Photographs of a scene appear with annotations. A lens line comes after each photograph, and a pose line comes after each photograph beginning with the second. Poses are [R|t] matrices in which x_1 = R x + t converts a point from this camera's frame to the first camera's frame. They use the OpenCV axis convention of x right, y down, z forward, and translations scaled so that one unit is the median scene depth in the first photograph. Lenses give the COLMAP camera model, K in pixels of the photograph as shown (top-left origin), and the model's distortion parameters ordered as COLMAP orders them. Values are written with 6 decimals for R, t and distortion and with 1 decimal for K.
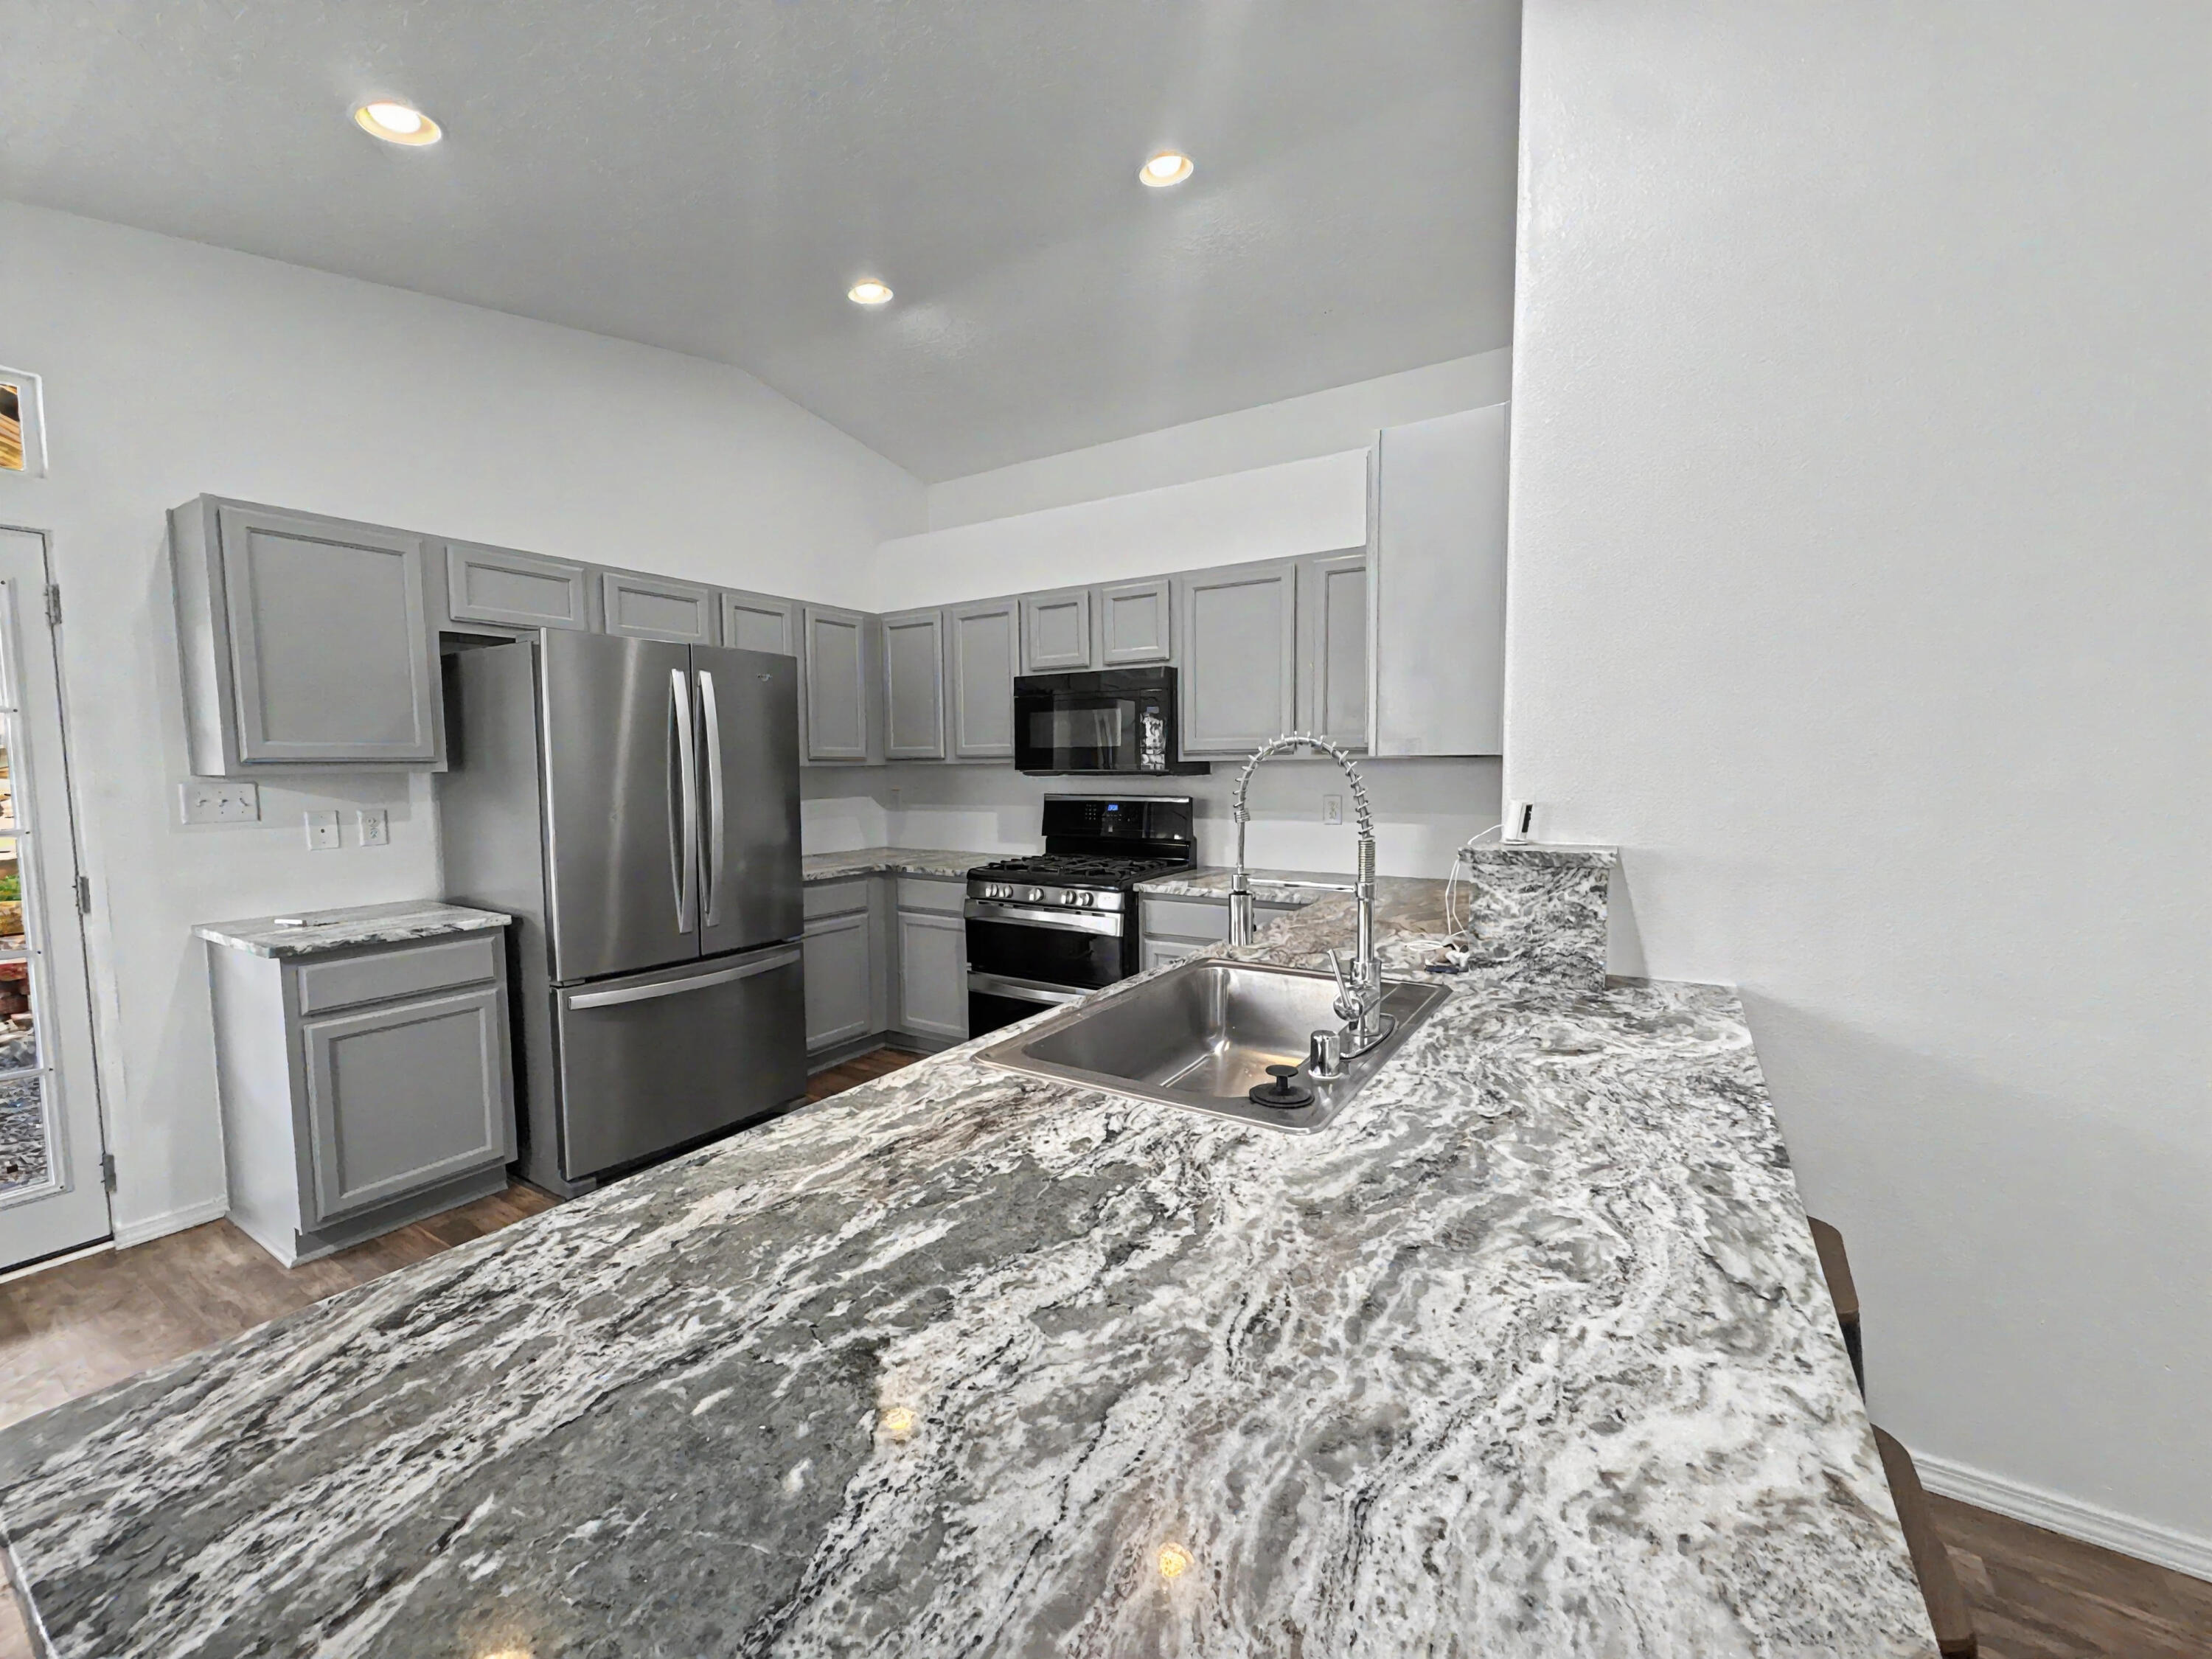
lens RADIAL K [[884.1, 0, 1108.1], [0, 884.1, 832.4], [0, 0, 1]] dist [0.000737, -0.000489]
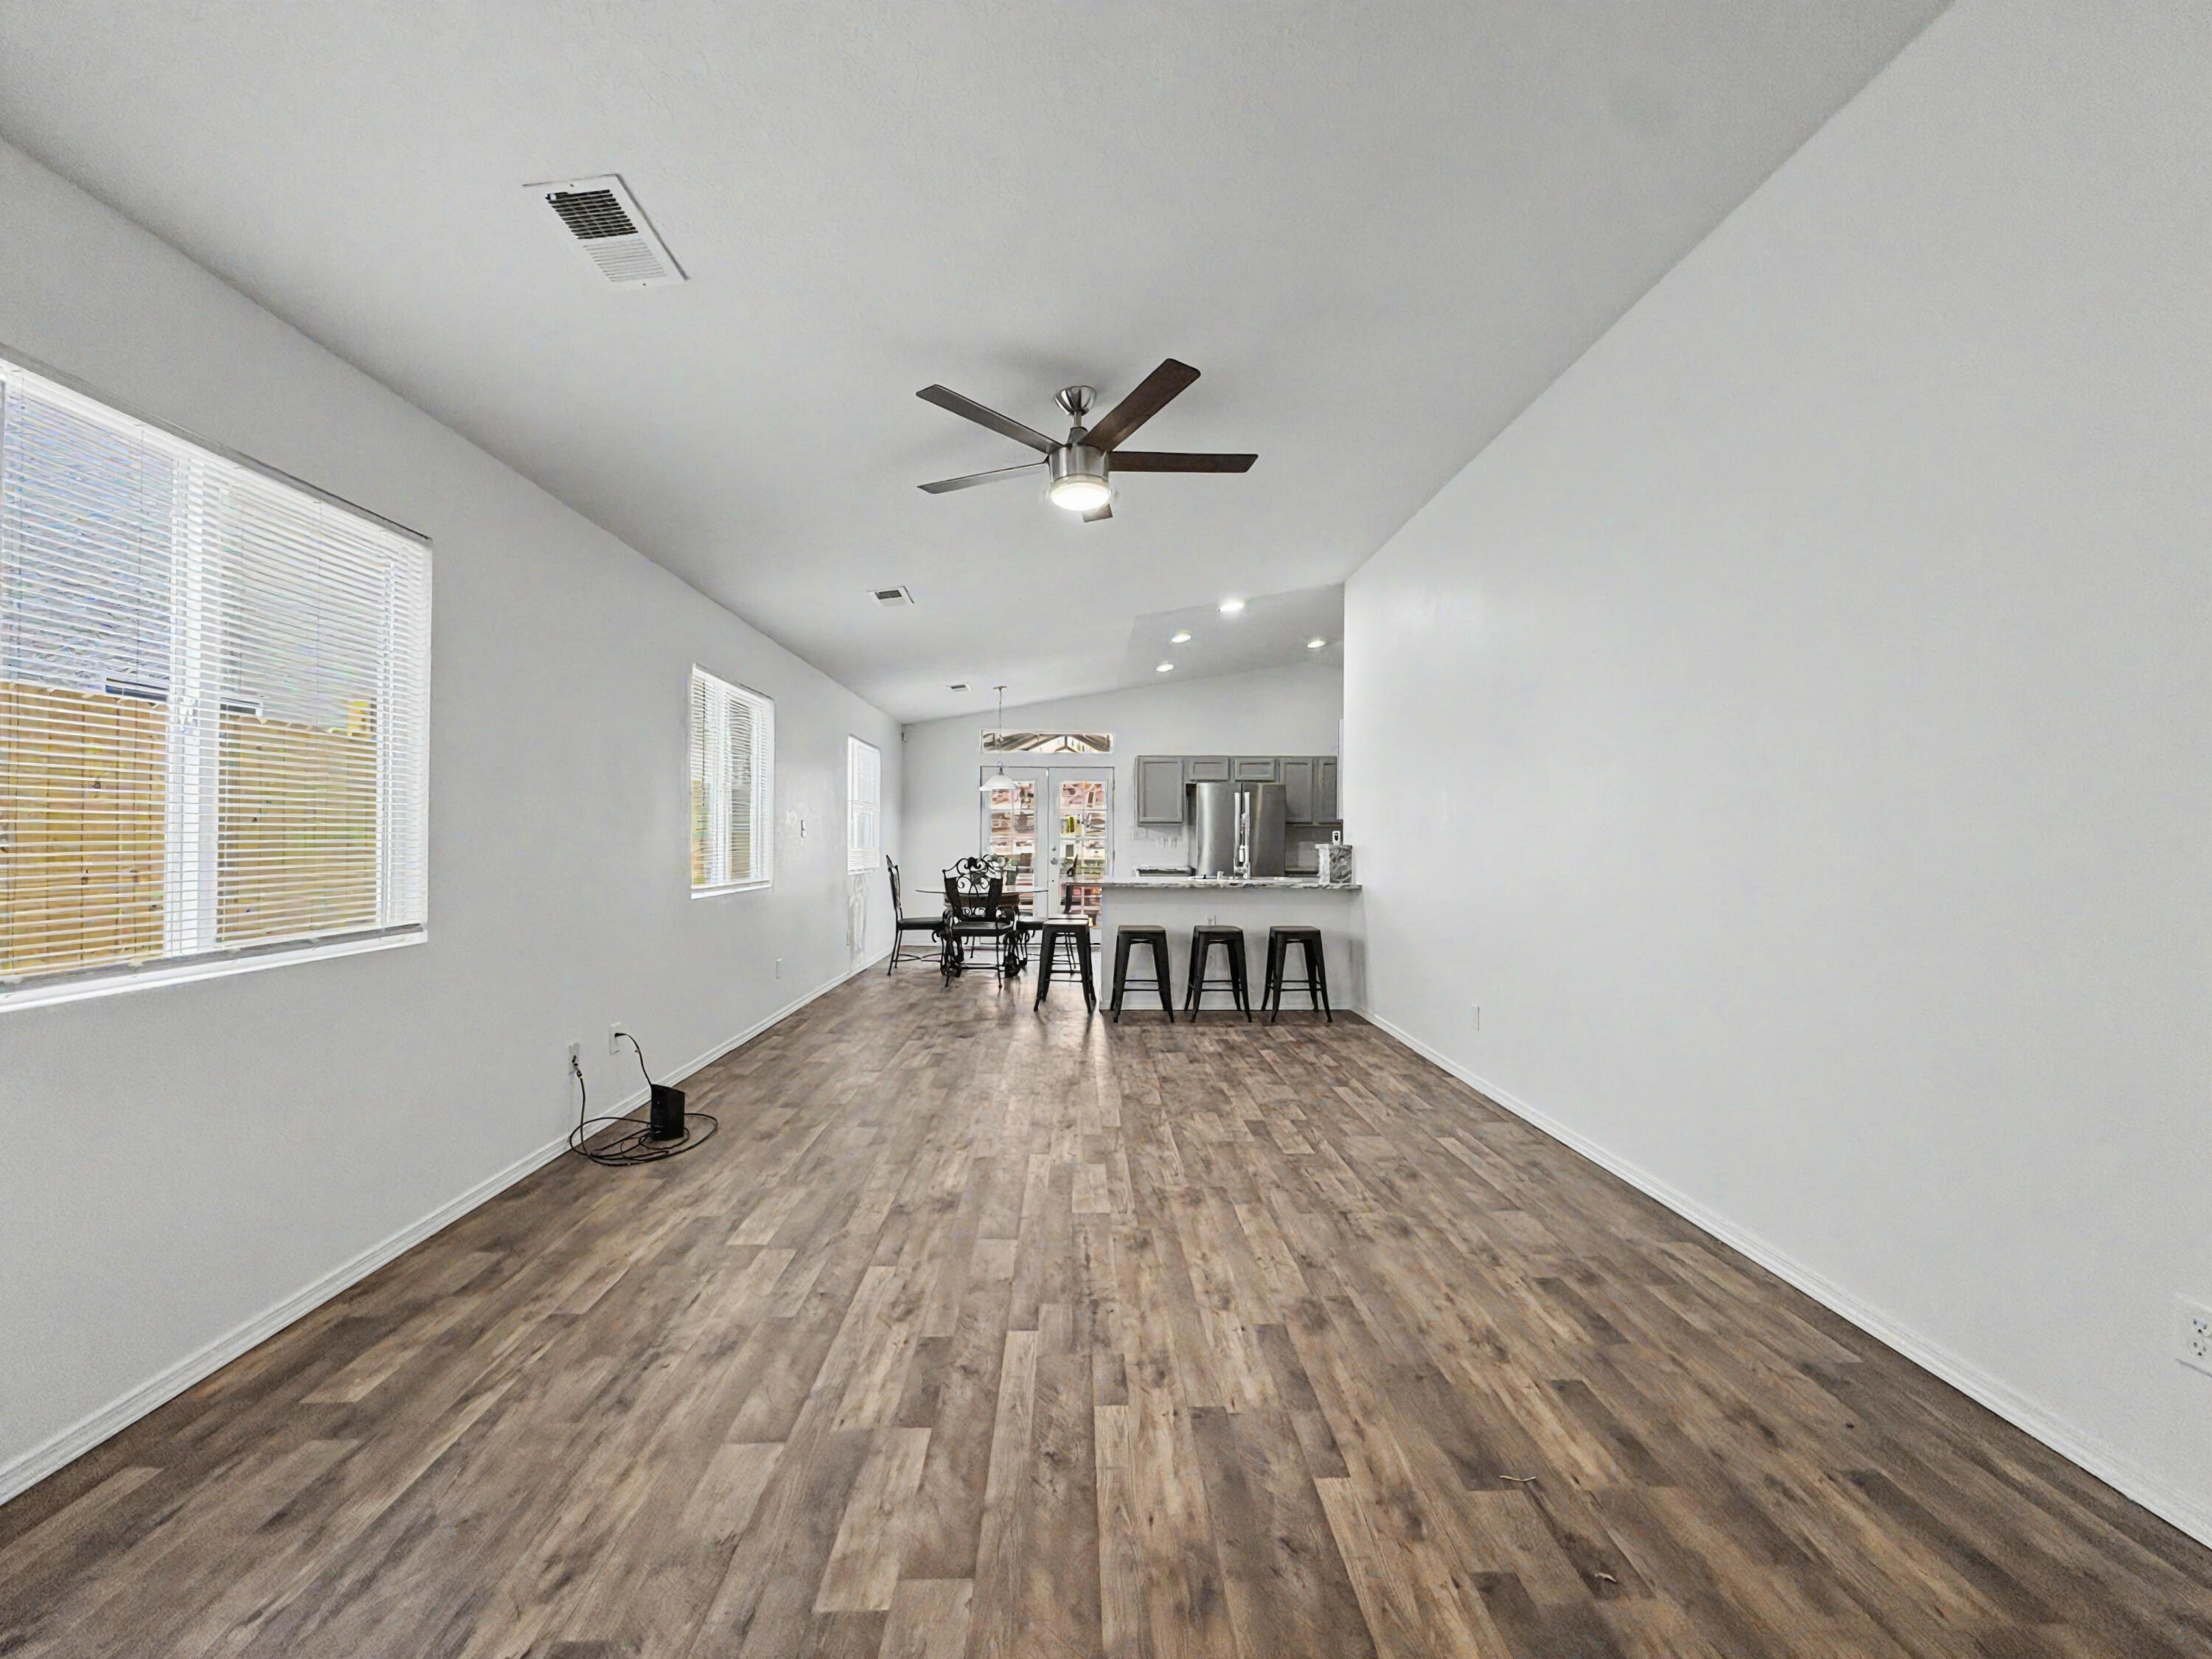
lens RADIAL K [[884.1, 0, 1108.1], [0, 884.1, 832.4], [0, 0, 1]] dist [0.000737, -0.000489]
pose [[0.566537, 0.012947, -0.823935, 2.010897], [-0.075396, 0.996497, -0.036183, 0.108461], [0.820580, 0.082621, 0.565529, -1.219808]]
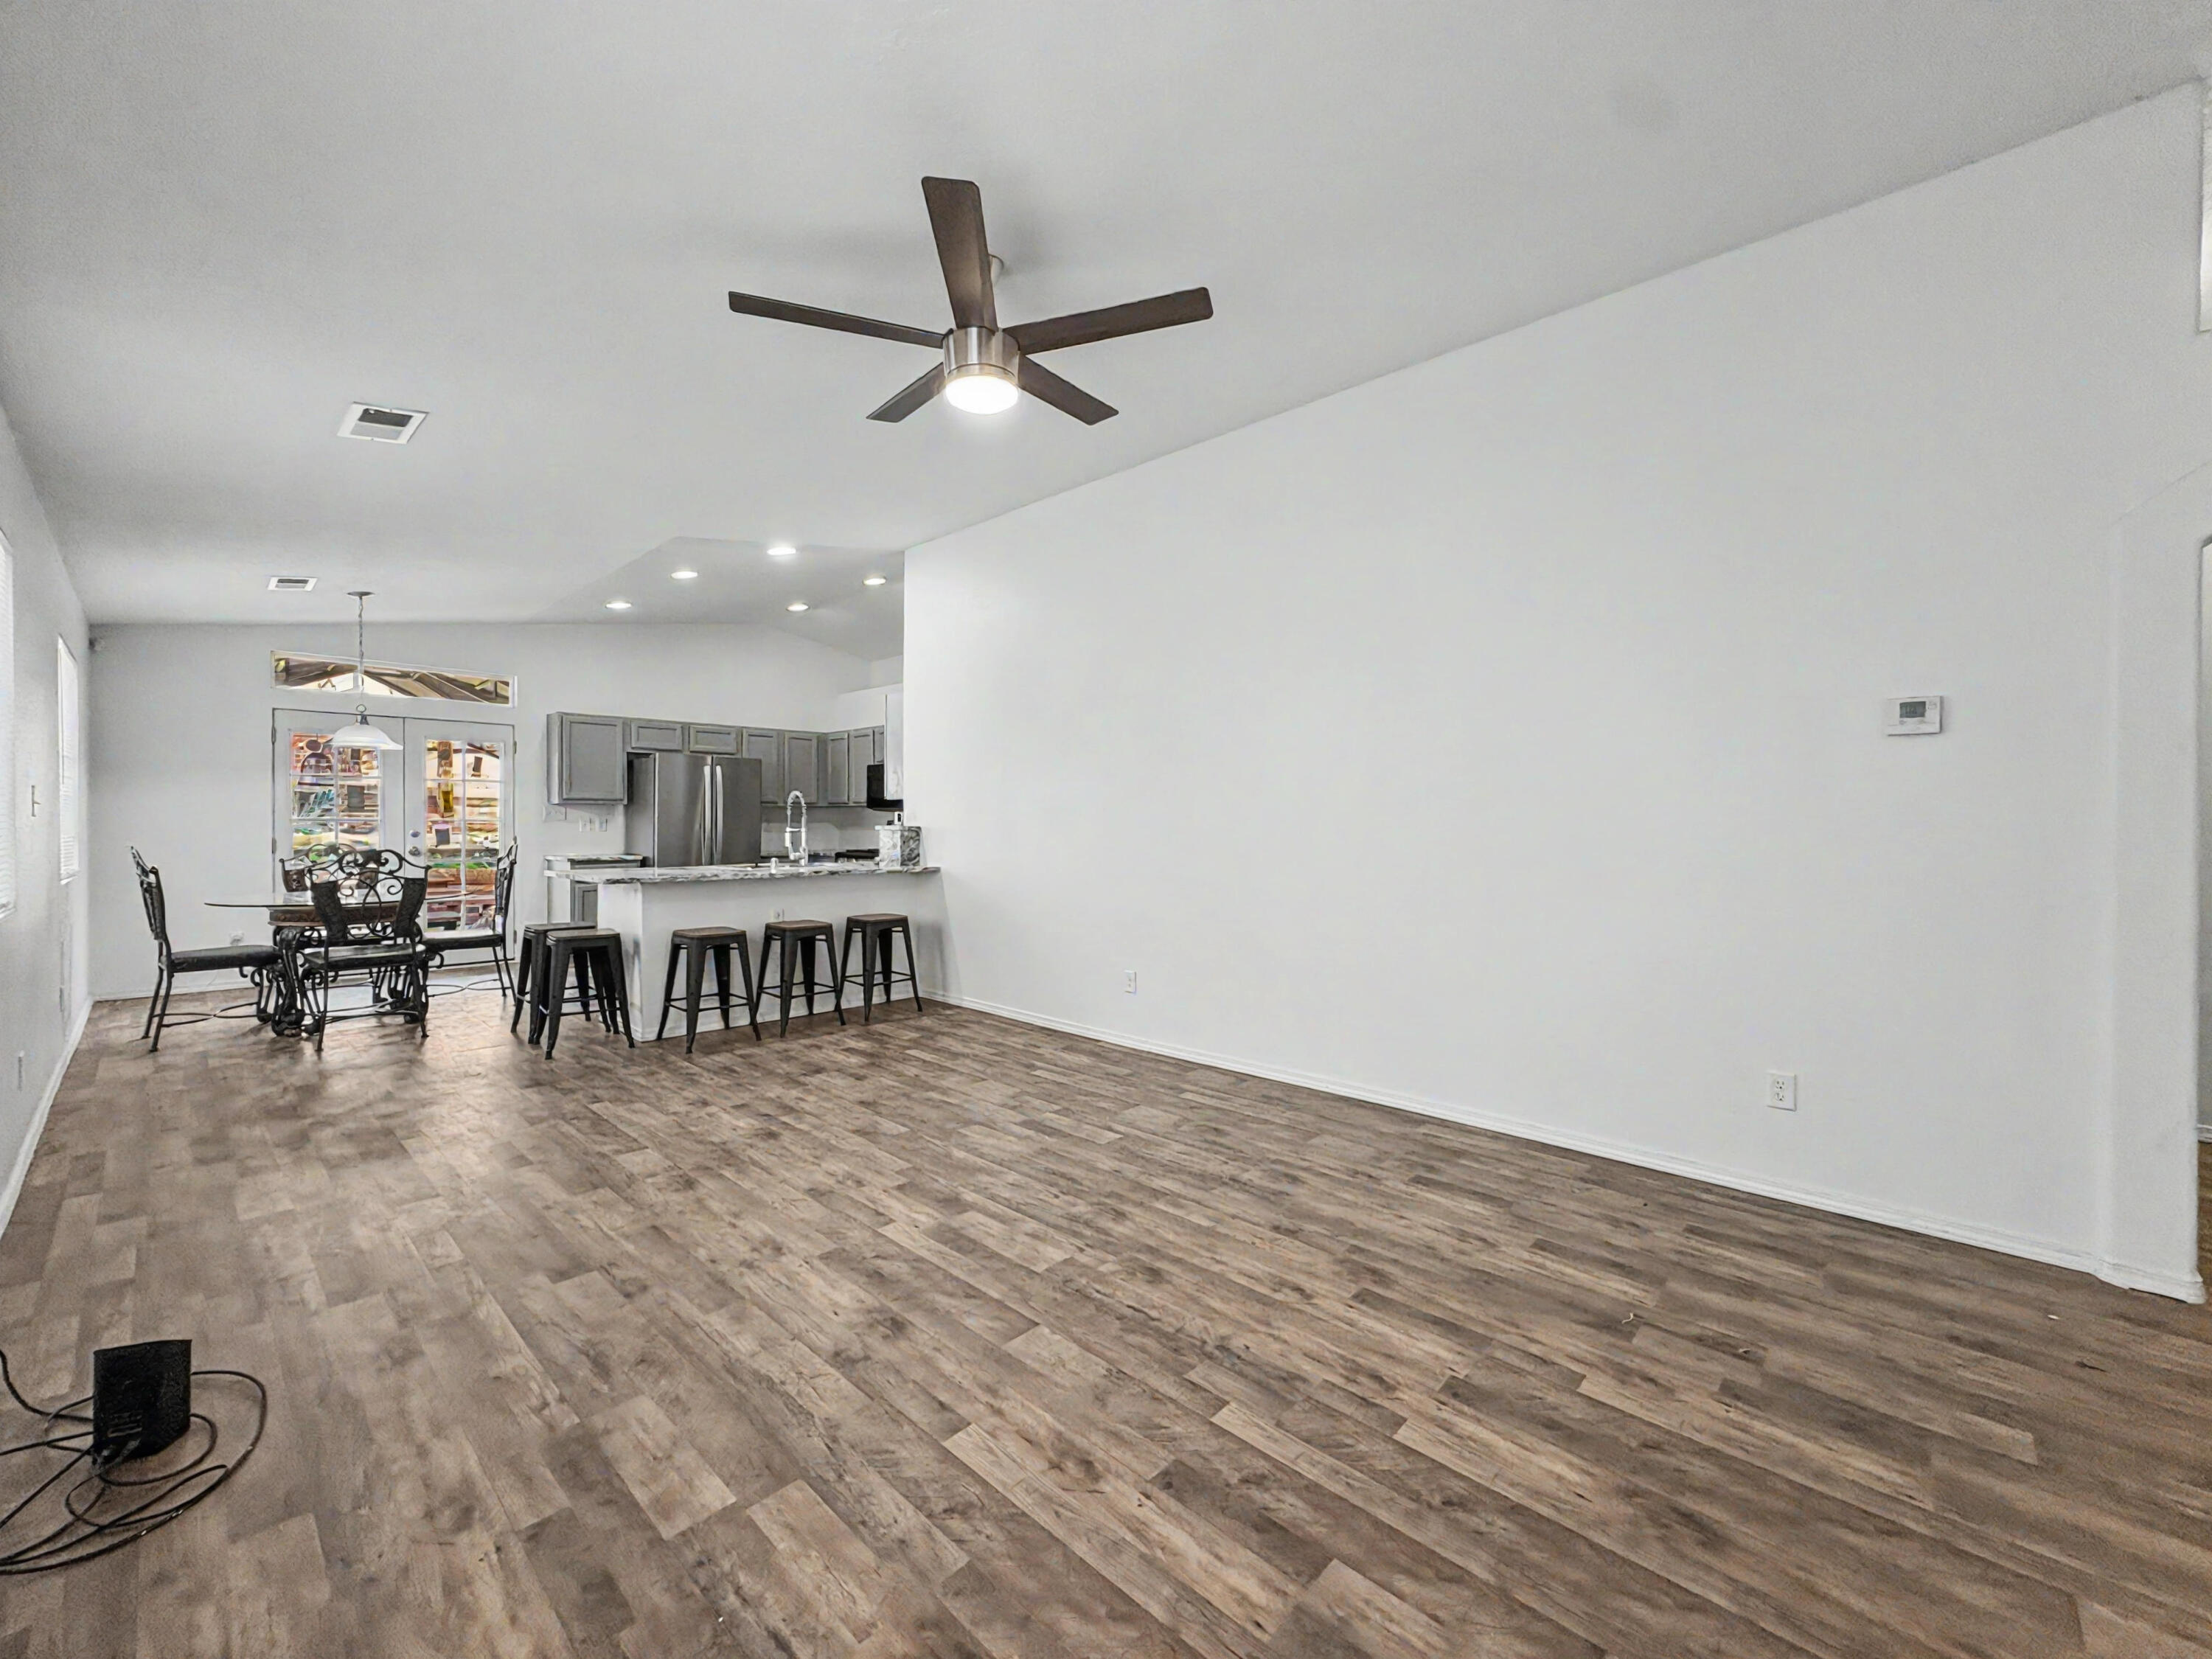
lens RADIAL K [[884.1, 0, 1108.1], [0, 884.1, 832.4], [0, 0, 1]] dist [0.000737, -0.000489]
pose [[0.982256, 0.020927, -0.186371, 1.319045], [-0.032542, 0.997699, -0.059479, 0.143587], [0.184698, 0.064489, 0.980677, -1.501717]]
